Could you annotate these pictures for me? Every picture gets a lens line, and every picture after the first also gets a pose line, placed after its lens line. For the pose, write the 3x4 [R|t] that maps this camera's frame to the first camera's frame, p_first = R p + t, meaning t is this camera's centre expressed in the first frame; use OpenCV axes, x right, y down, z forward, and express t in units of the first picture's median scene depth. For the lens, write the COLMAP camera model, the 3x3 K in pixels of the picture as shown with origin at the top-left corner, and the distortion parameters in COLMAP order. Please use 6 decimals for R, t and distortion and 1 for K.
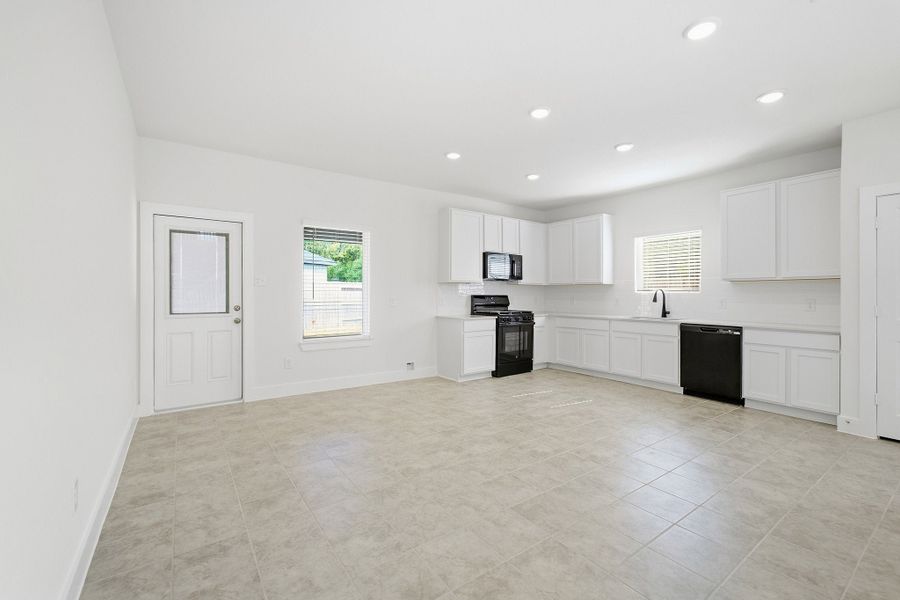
lens RADIAL K [[382.6, 0, 449.3], [0, 382.6, 294.6], [0, 0, 1]] dist [-0.011276, 0.000326]
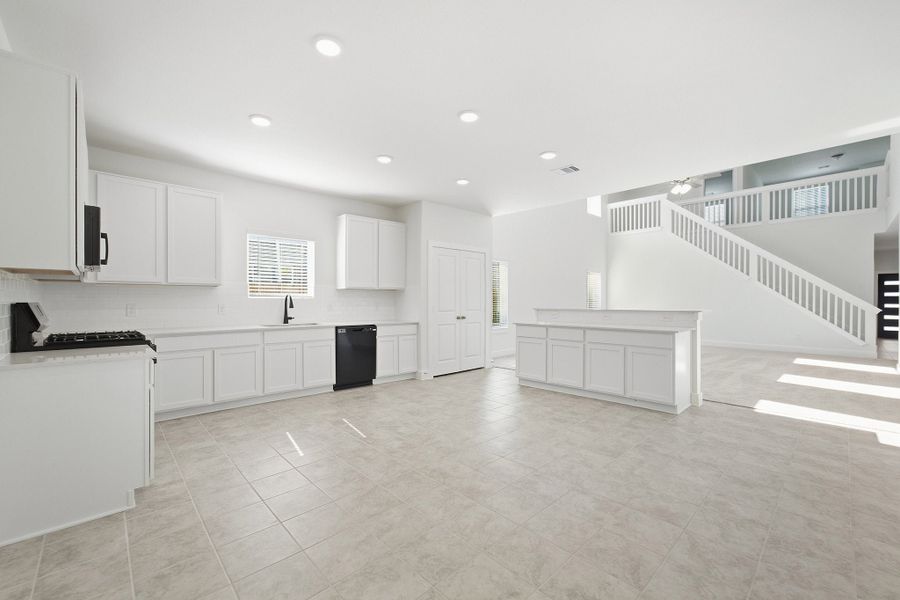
lens RADIAL K [[374.9, 0, 451.7], [0, 374.9, 309.6], [0, 0, 1]] dist [-0.011884, -0.000210]
pose [[-0.148026, -0.023482, 0.988705, -0.489988], [0.001011, 0.999714, 0.023894, 0.002000], [-0.988983, 0.004537, -0.147960, 0.829457]]
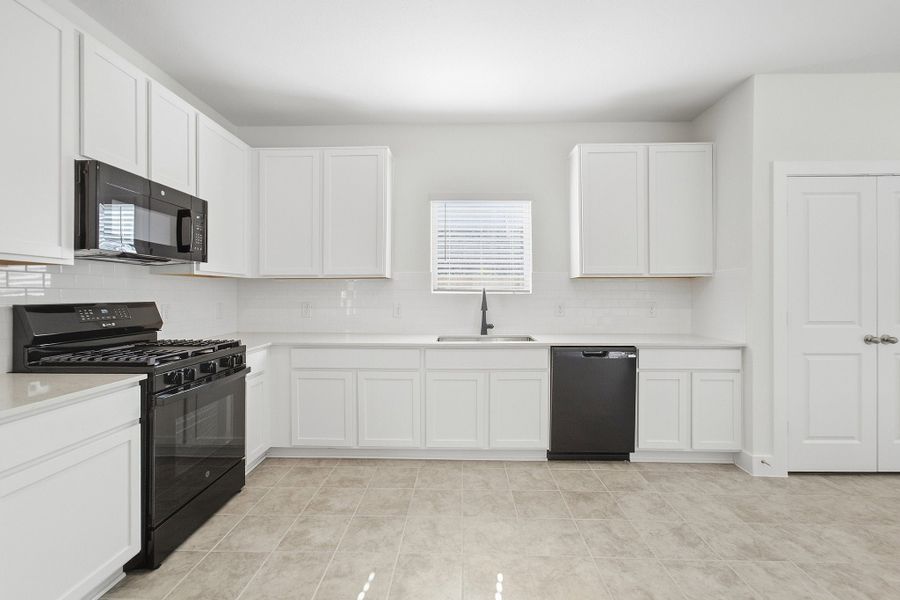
lens RADIAL K [[382.6, 0, 449.3], [0, 382.6, 294.6], [0, 0, 1]] dist [-0.011276, 0.000326]
pose [[0.601632, -0.003264, 0.798766, 0.035664], [0.003735, 0.999992, 0.001273, -0.006196], [-0.798764, 0.002217, 0.601640, 0.765389]]
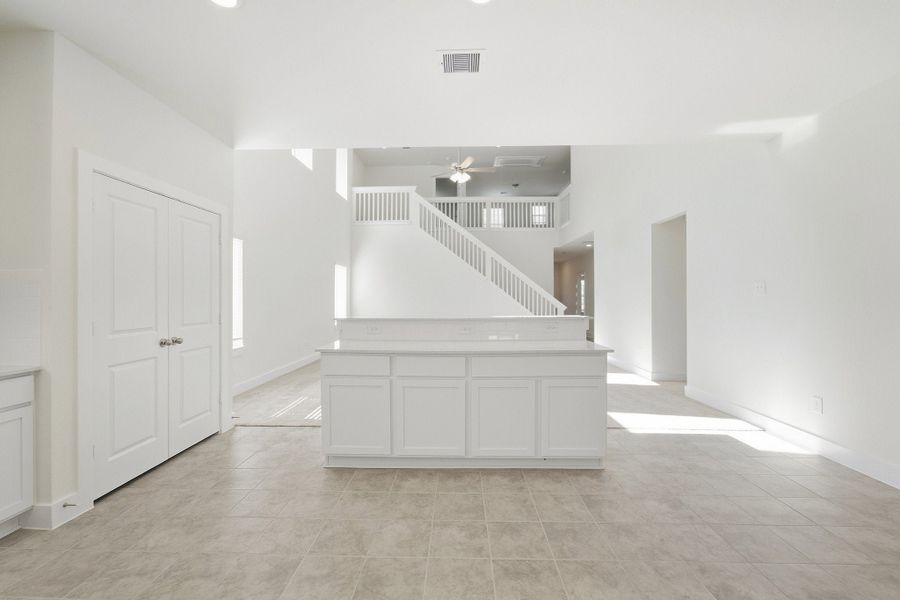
lens RADIAL K [[377.0, 0, 449.3], [0, 377.0, 295.7], [0, 0, 1]] dist [-0.005224, 0.000152]
pose [[-0.800060, 0.003427, 0.599911, 0.111073], [0.001975, 0.999993, -0.003079, -0.011028], [-0.599917, -0.001279, -0.800061, 0.818831]]
